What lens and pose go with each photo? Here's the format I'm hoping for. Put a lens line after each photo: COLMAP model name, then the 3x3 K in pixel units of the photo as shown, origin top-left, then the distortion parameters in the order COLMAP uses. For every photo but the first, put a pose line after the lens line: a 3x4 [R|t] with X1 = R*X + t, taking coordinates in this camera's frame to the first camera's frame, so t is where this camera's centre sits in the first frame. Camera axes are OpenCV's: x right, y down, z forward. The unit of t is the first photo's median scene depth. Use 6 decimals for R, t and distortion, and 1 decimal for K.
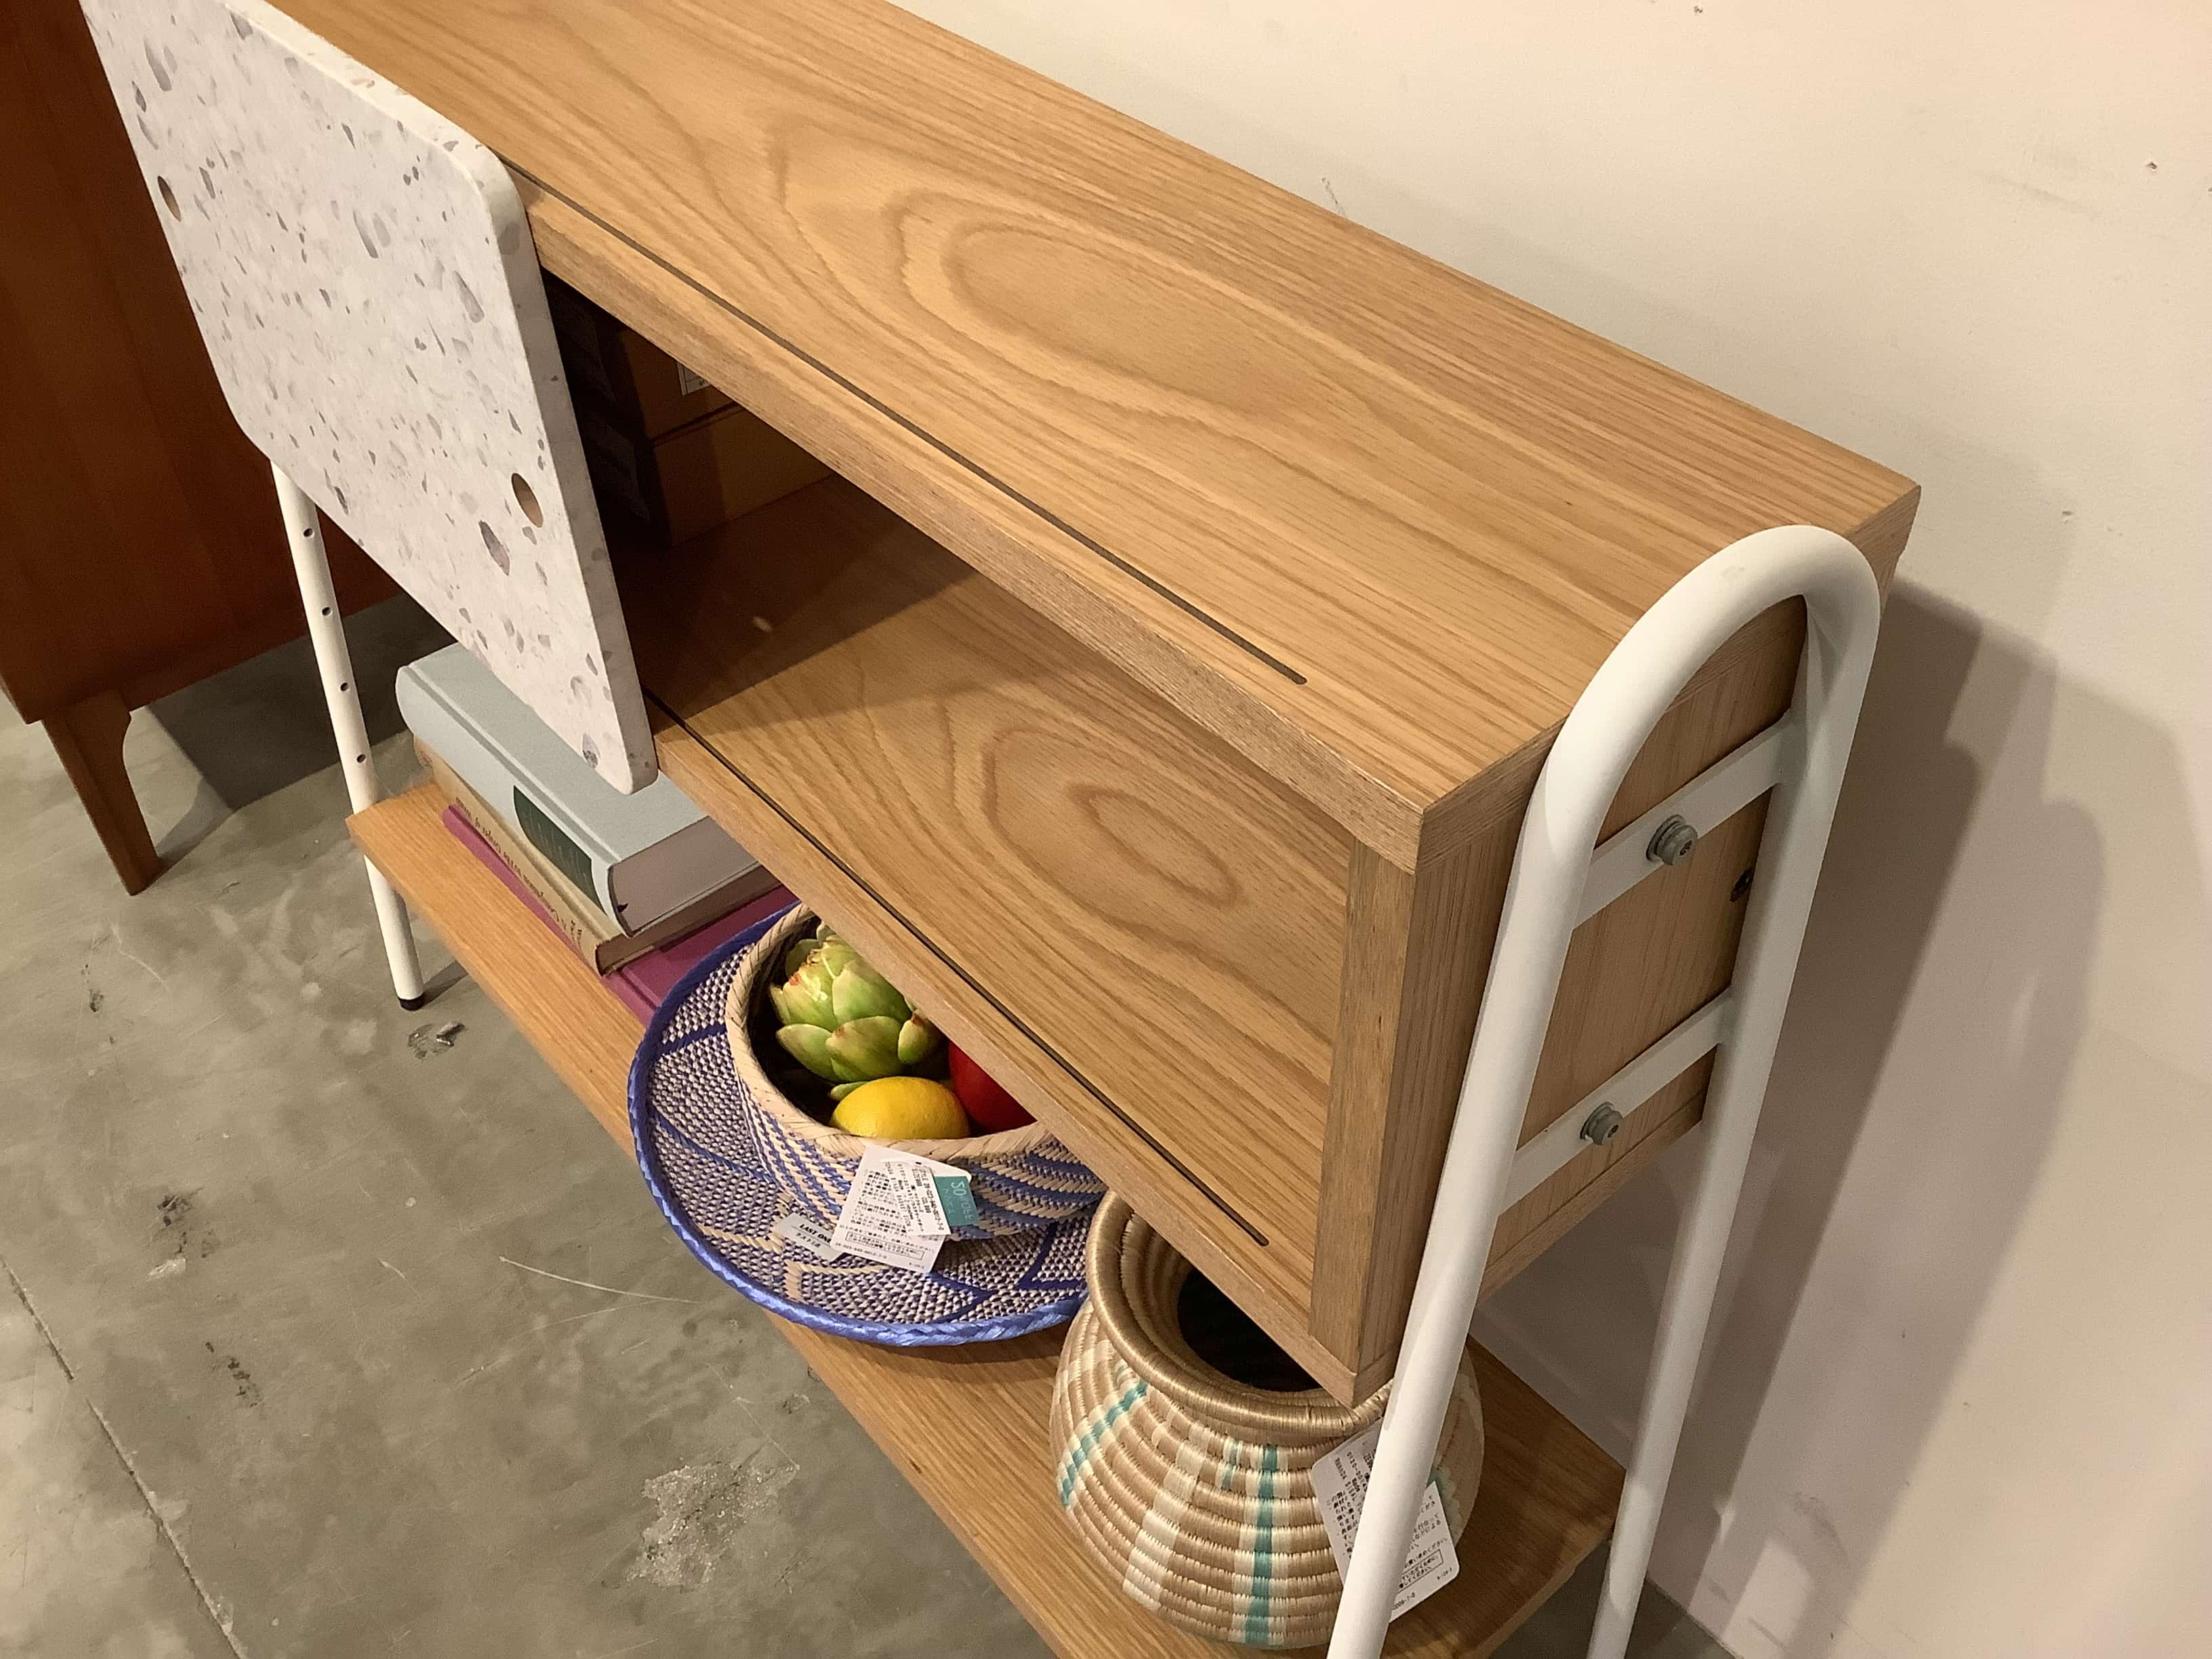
lens RADIAL K [[2023.1, 0, 1120.4], [0, 2023.1, 827.9], [0, 0, 1]] dist [0.109323, -0.267091]
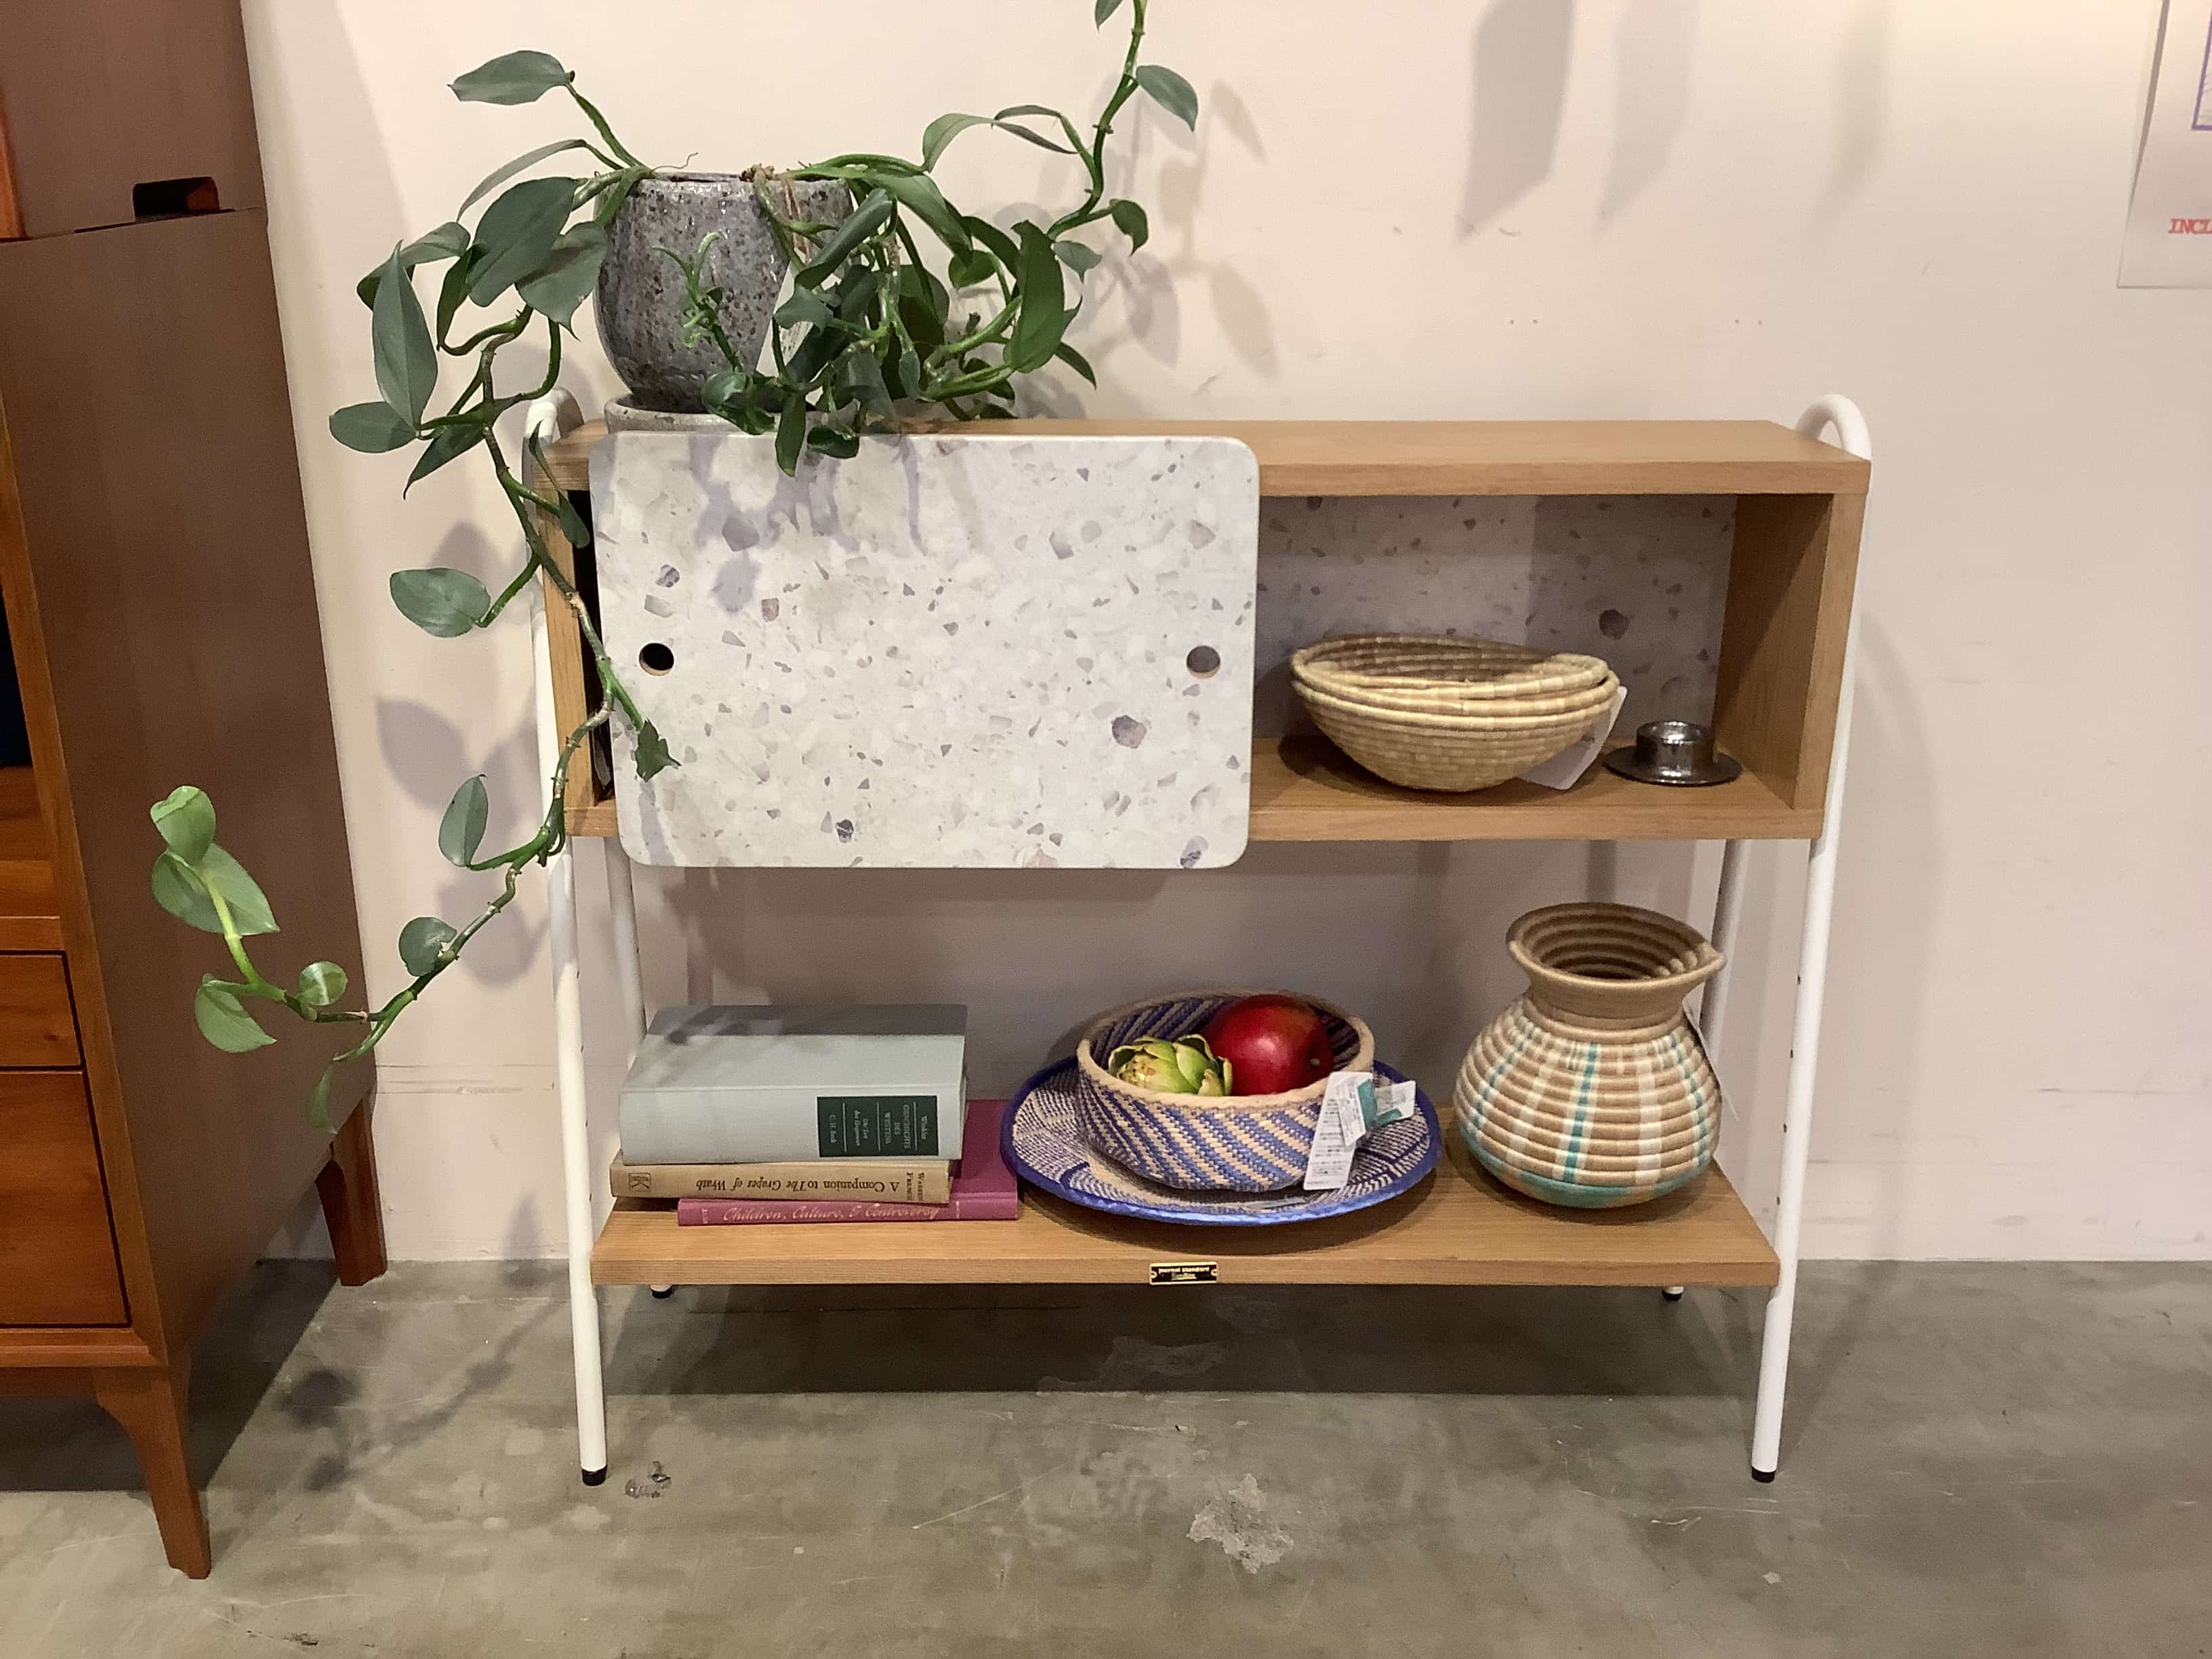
lens RADIAL K [[2010.2, 0, 1134.6], [0, 2010.2, 862.9], [0, 0, 1]] dist [0.107694, -0.252690]
pose [[0.635152, -0.246037, 0.732153, -1.040655], [0.508592, 0.846627, -0.156704, 0.148582], [-0.581305, 0.471899, 0.662869, 0.010283]]
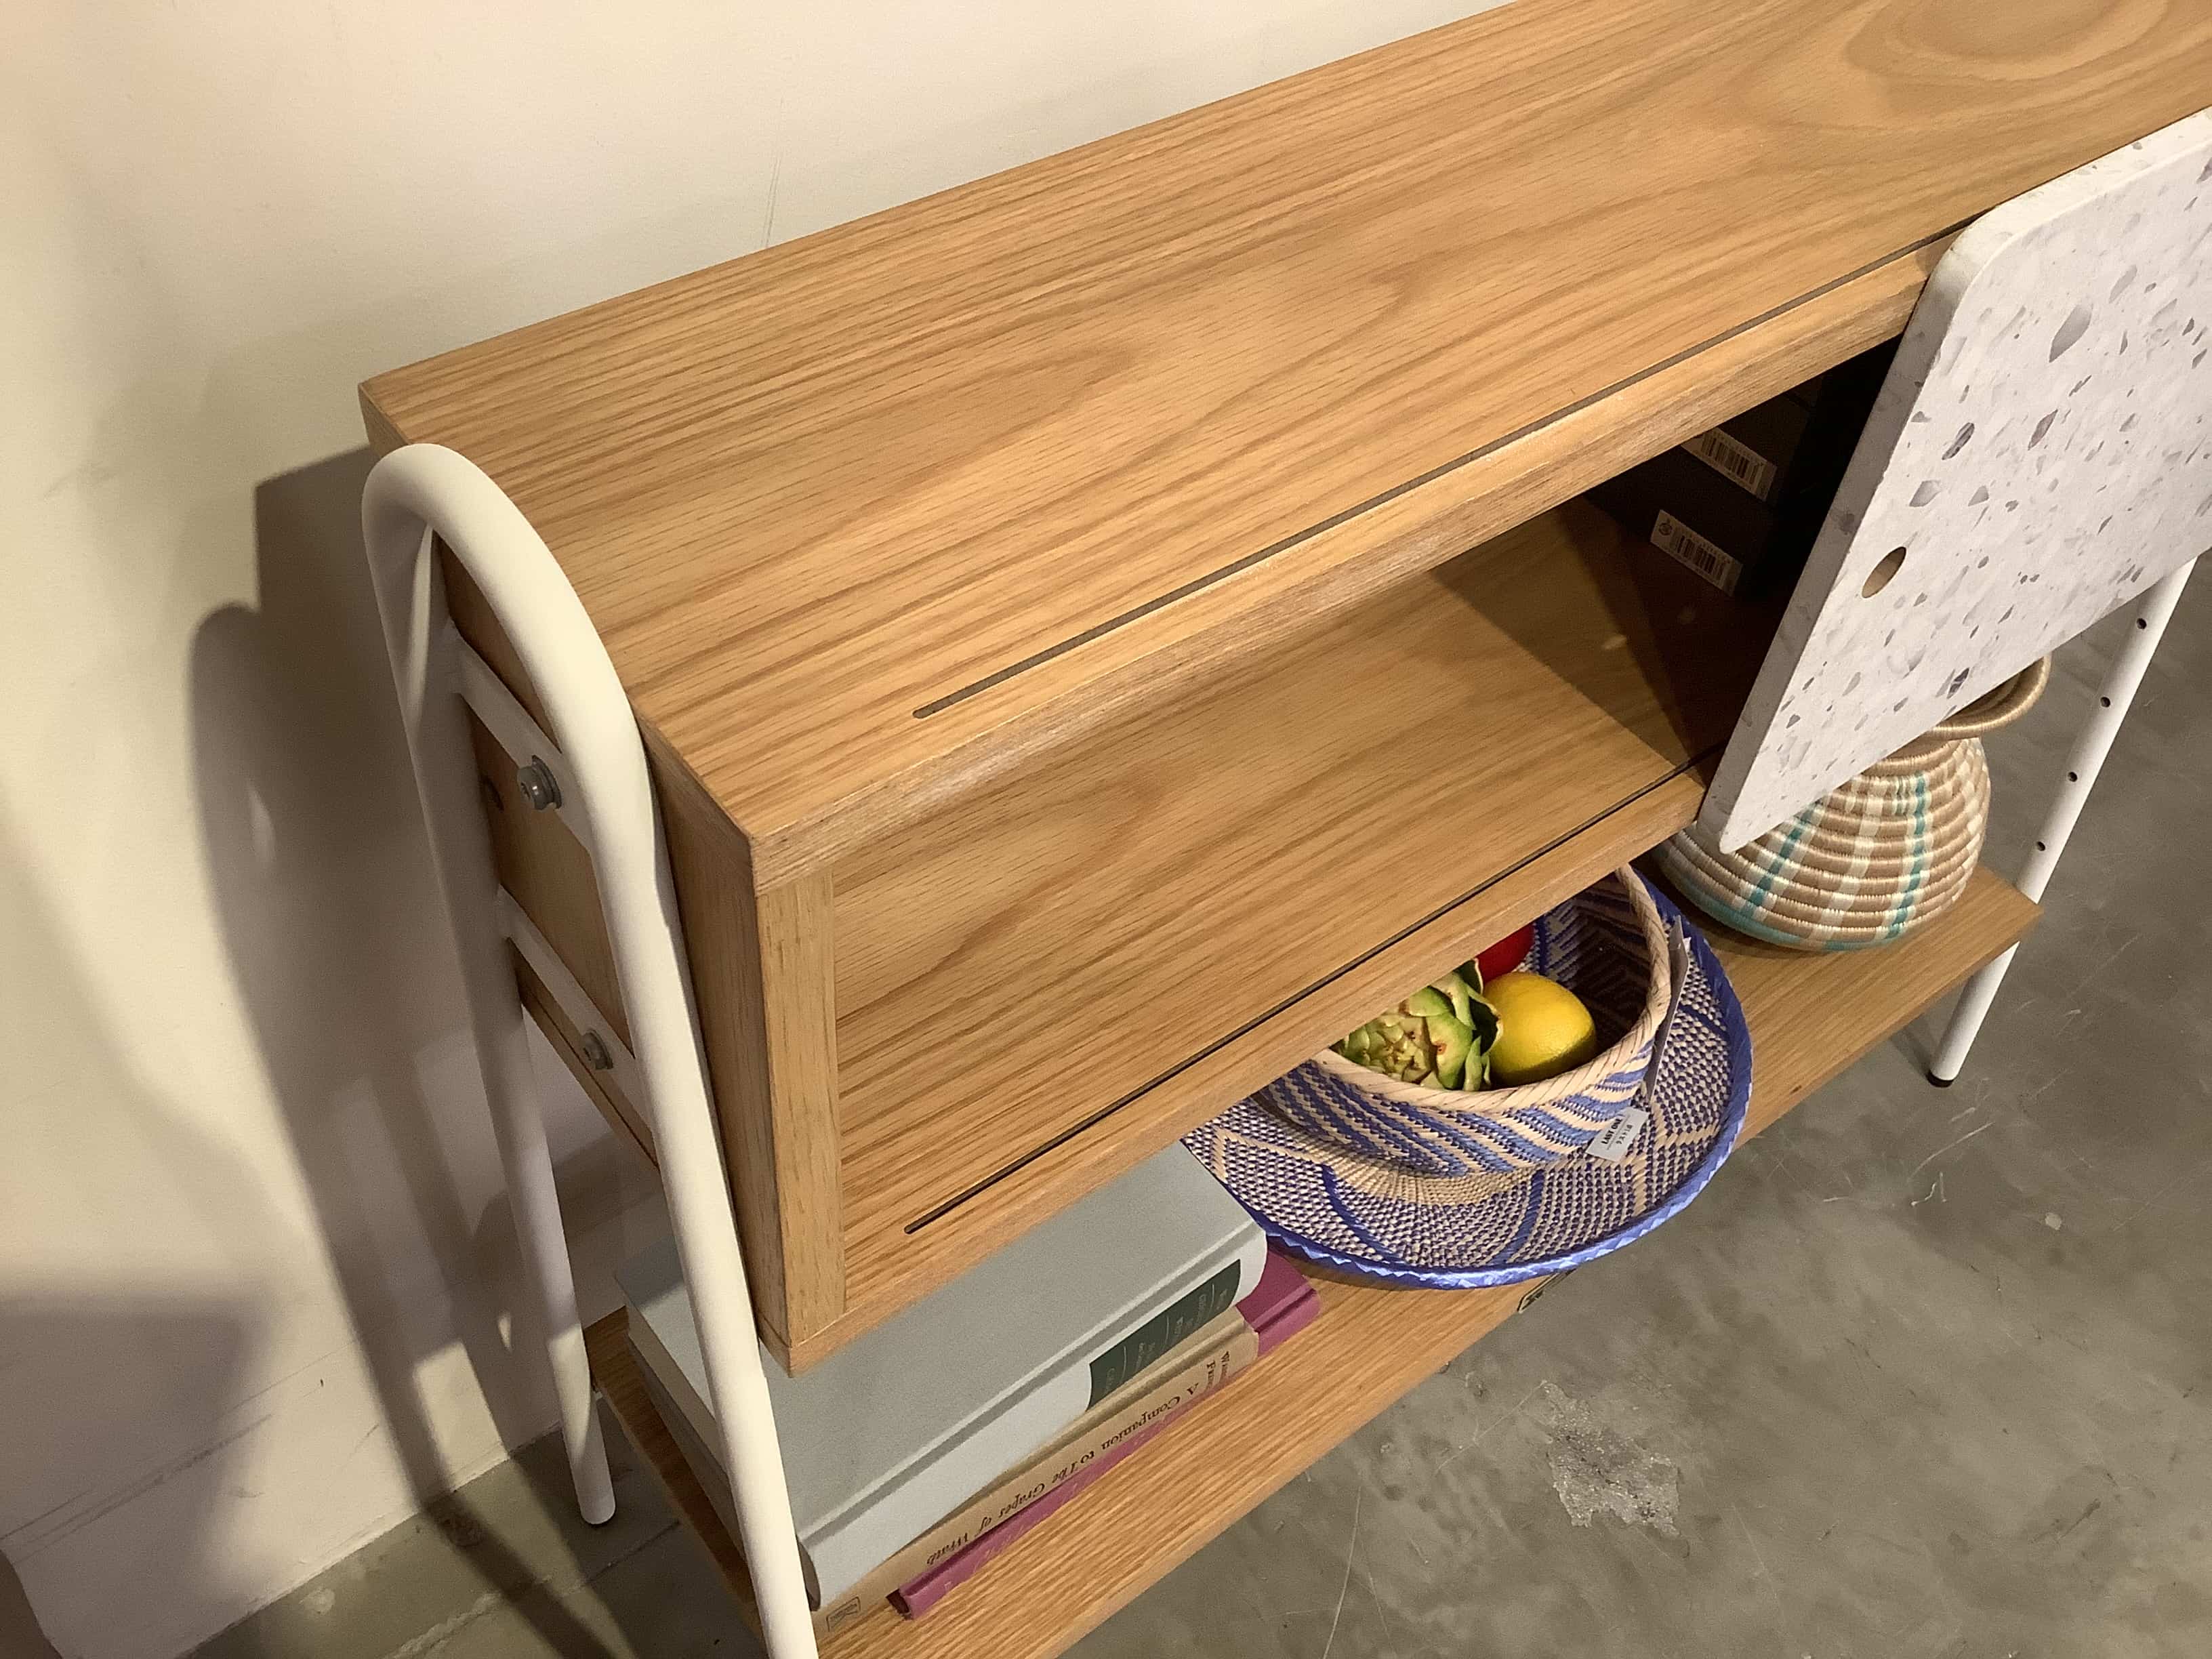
lens RADIAL K [[2023.1, 0, 1120.4], [0, 2023.1, 827.9], [0, 0, 1]] dist [0.109323, -0.267091]
pose [[0.049824, -0.723908, 0.688095, -0.666356], [0.617748, 0.563695, 0.548302, -0.530994], [-0.784796, 0.397751, 0.475278, 0.566926]]
